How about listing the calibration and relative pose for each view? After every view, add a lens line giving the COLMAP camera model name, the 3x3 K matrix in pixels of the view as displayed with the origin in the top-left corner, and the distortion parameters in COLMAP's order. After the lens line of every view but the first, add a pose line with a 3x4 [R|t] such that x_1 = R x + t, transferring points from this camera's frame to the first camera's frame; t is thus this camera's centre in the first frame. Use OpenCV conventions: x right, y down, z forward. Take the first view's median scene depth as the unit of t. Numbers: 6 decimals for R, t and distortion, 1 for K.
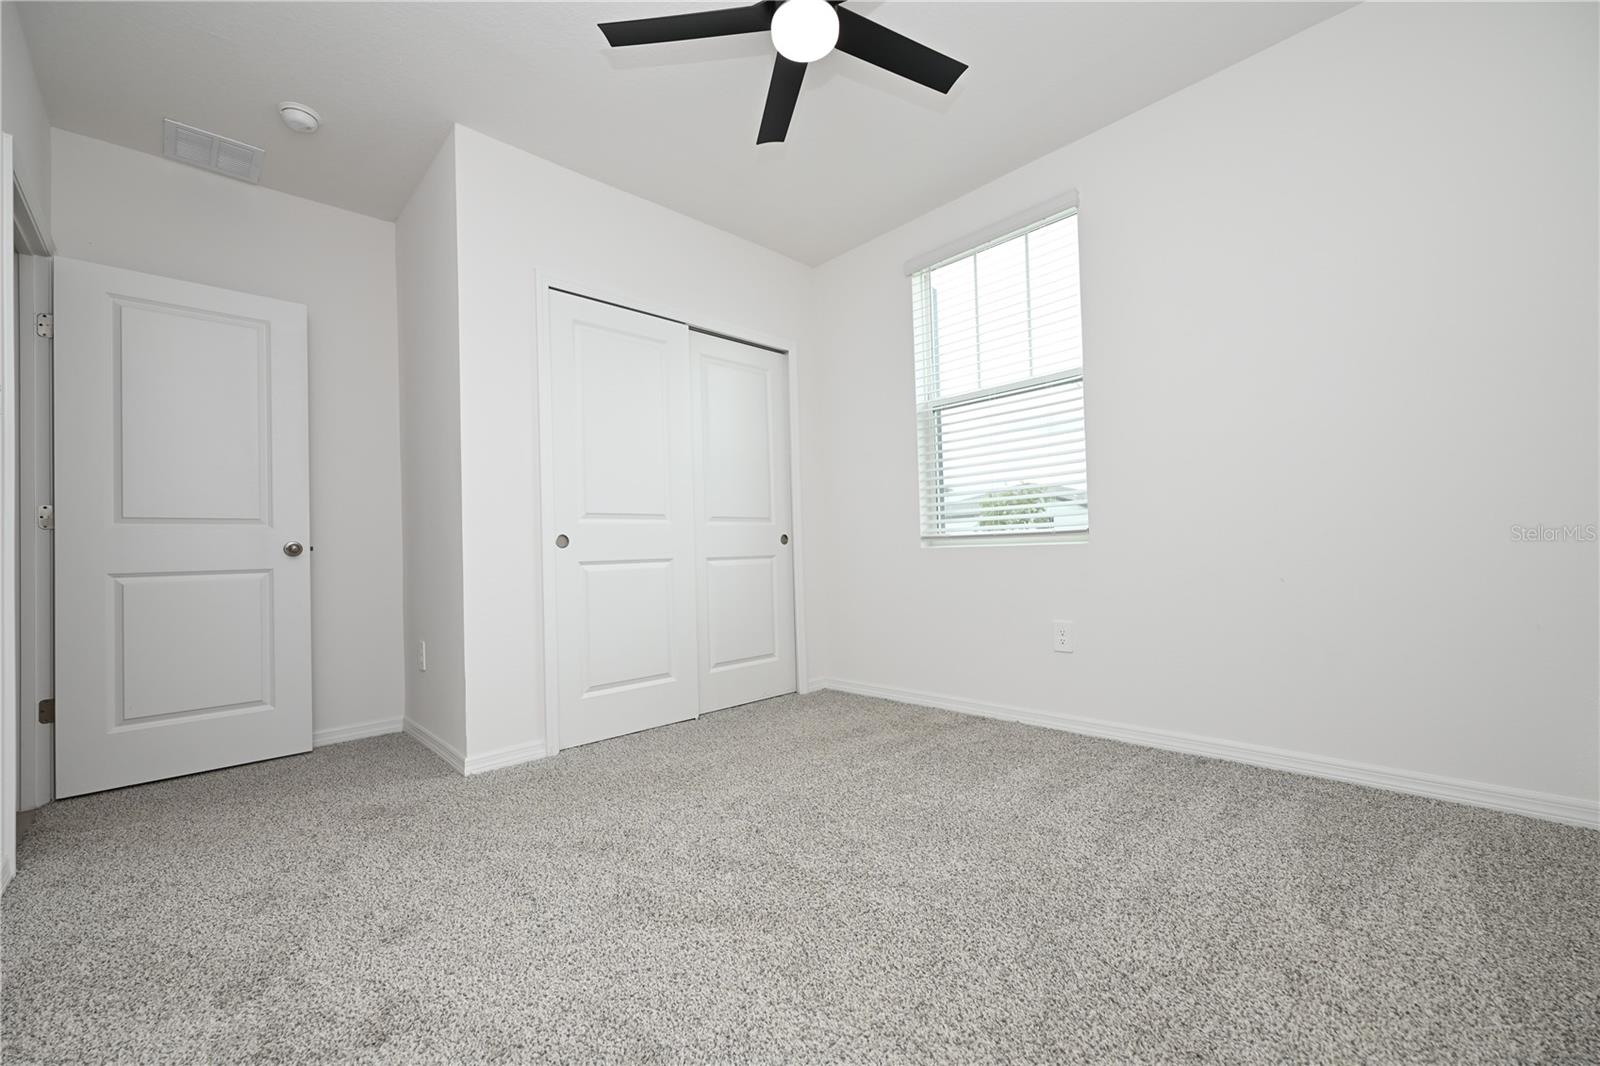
lens RADIAL K [[637.1, 0, 807.0], [0, 637.1, 538.9], [0, 0, 1]] dist [-0.000592, 0.000032]
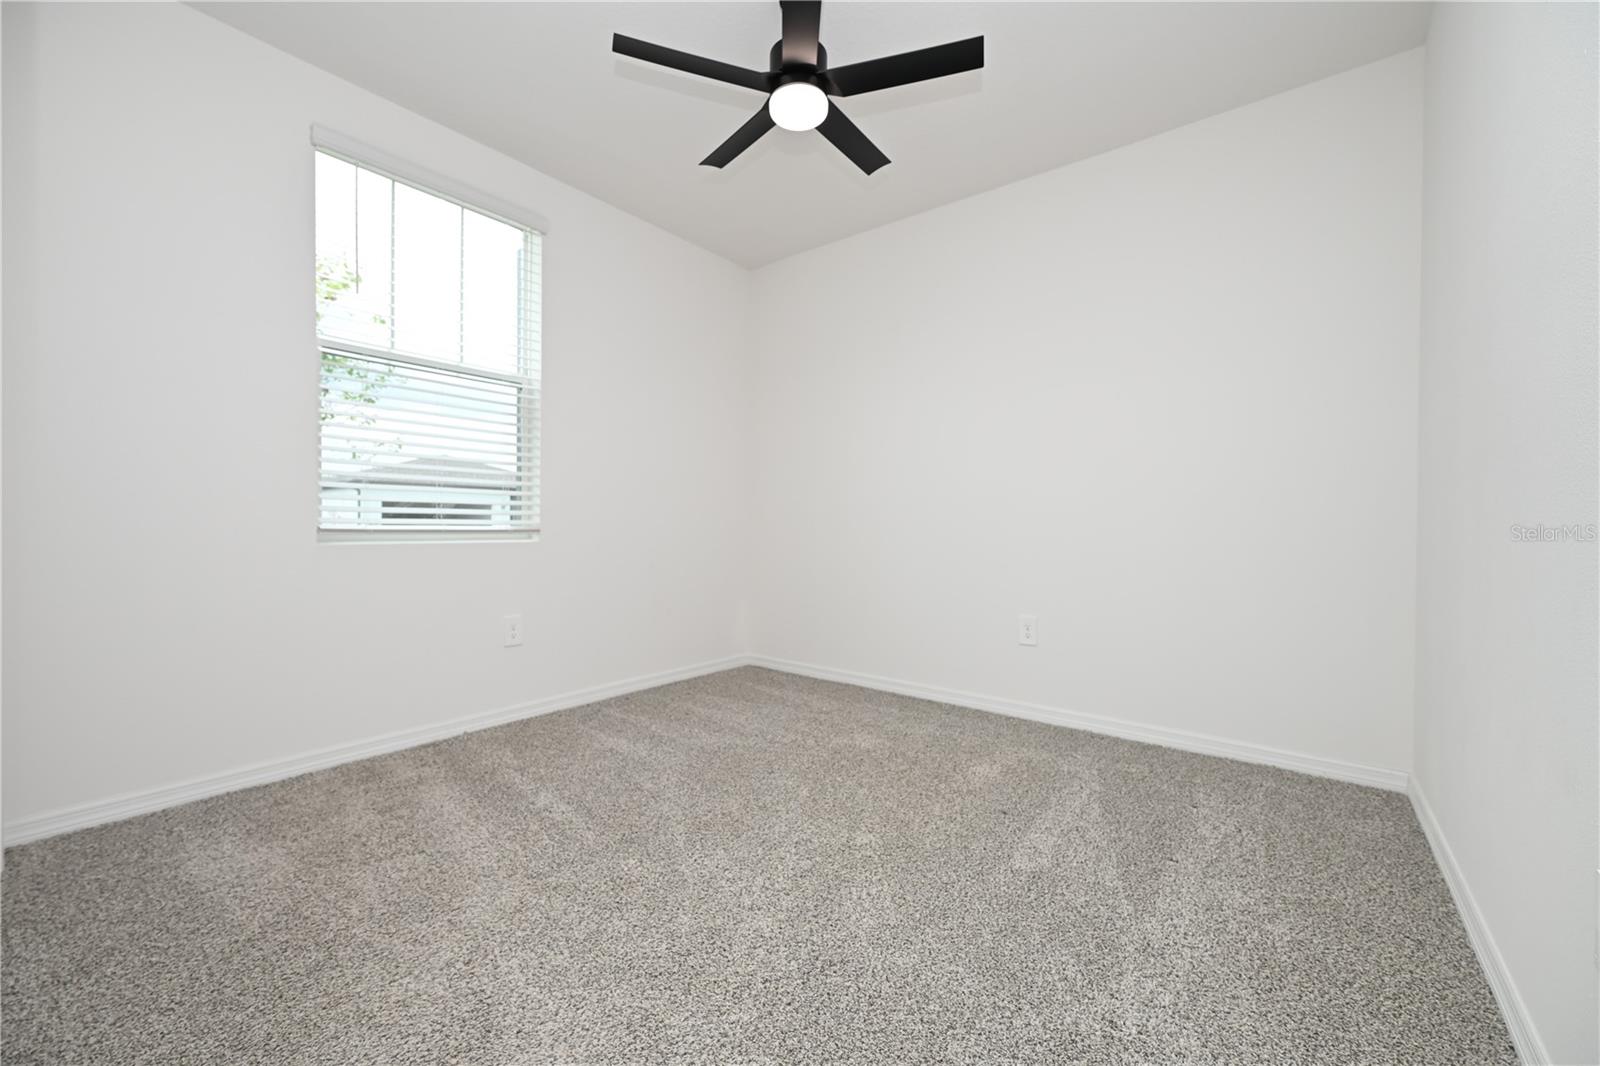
lens RADIAL K [[637.1, 0, 807.0], [0, 637.1, 538.9], [0, 0, 1]] dist [-0.000592, 0.000032]
pose [[-0.115555, 0.010685, 0.993244, -0.677914], [-0.011040, 0.999867, -0.012041, 0.011413], [-0.993240, -0.012356, -0.115421, 0.645063]]
